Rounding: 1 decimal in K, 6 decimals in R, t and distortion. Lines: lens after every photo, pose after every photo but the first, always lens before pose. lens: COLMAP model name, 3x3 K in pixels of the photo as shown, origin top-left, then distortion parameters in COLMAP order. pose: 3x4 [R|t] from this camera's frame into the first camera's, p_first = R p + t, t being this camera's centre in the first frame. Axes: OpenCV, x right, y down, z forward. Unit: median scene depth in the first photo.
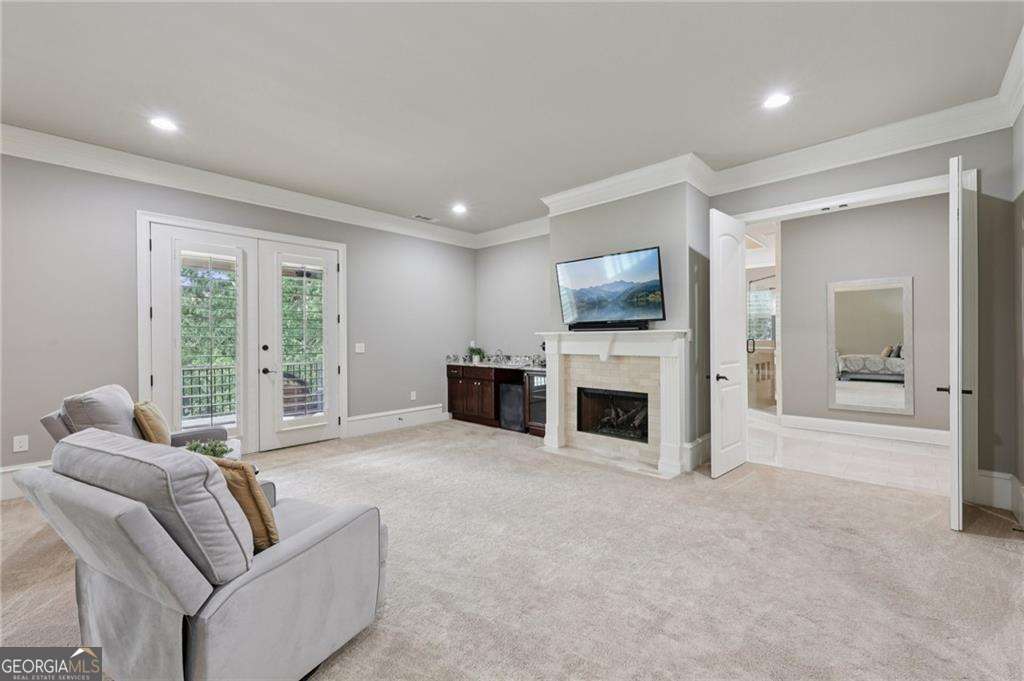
lens RADIAL K [[420.3, 0, 512.0], [0, 420.3, 340.5], [0, 0, 1]] dist [-0.000618, 0.000063]
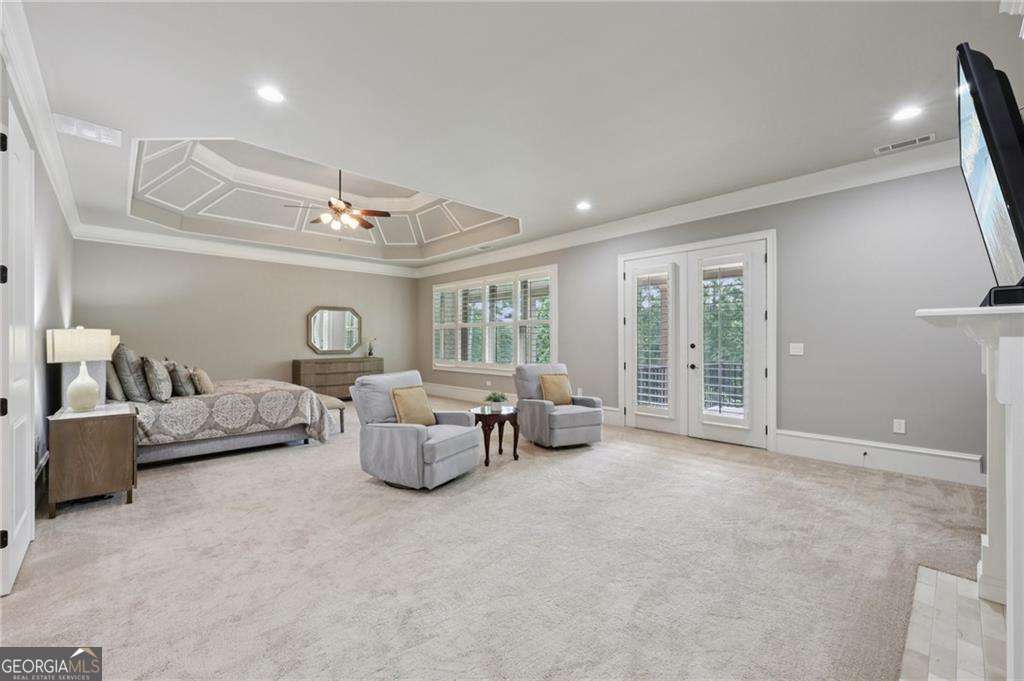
lens RADIAL K [[420.3, 0, 512.0], [0, 420.3, 340.5], [0, 0, 1]] dist [-0.000618, 0.000063]
pose [[-0.052676, 0.003580, -0.998605, 0.572016], [-0.003333, 0.999987, 0.003761, -0.000280], [0.998606, 0.003526, -0.052663, 0.575204]]
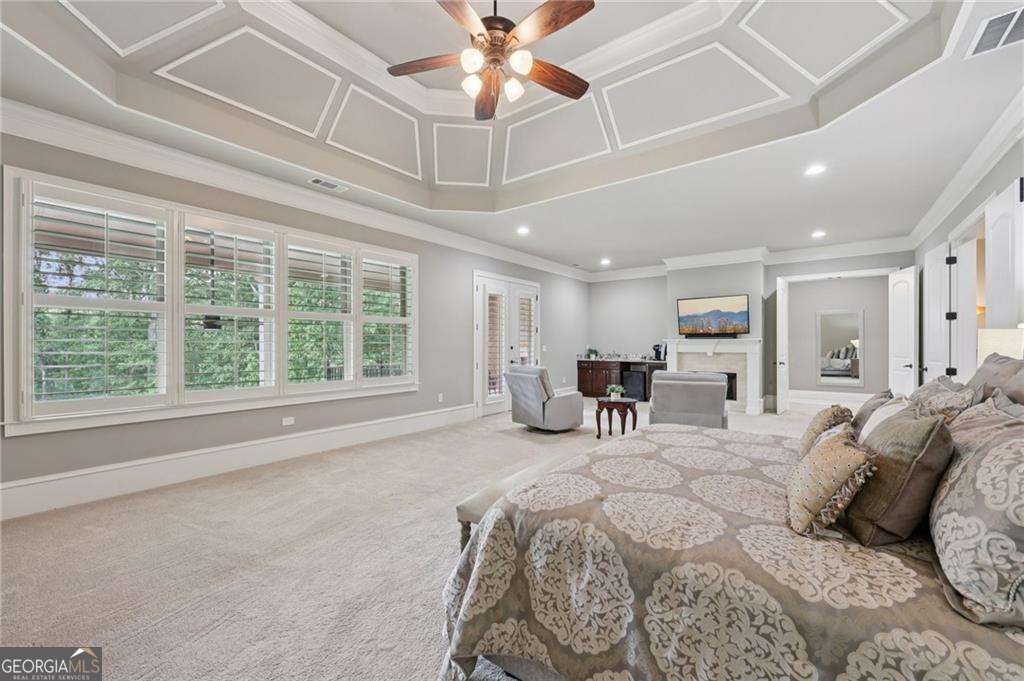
lens RADIAL K [[413.0, 0, 512.0], [0, 413.0, 340.5], [0, 0, 1]] dist [-0.000988, -0.000068]
pose [[0.993498, 0.006362, 0.113671, -0.773797], [-0.004843, 0.999895, -0.013640, 0.011523], [-0.113746, 0.013001, 0.993425, -0.611924]]
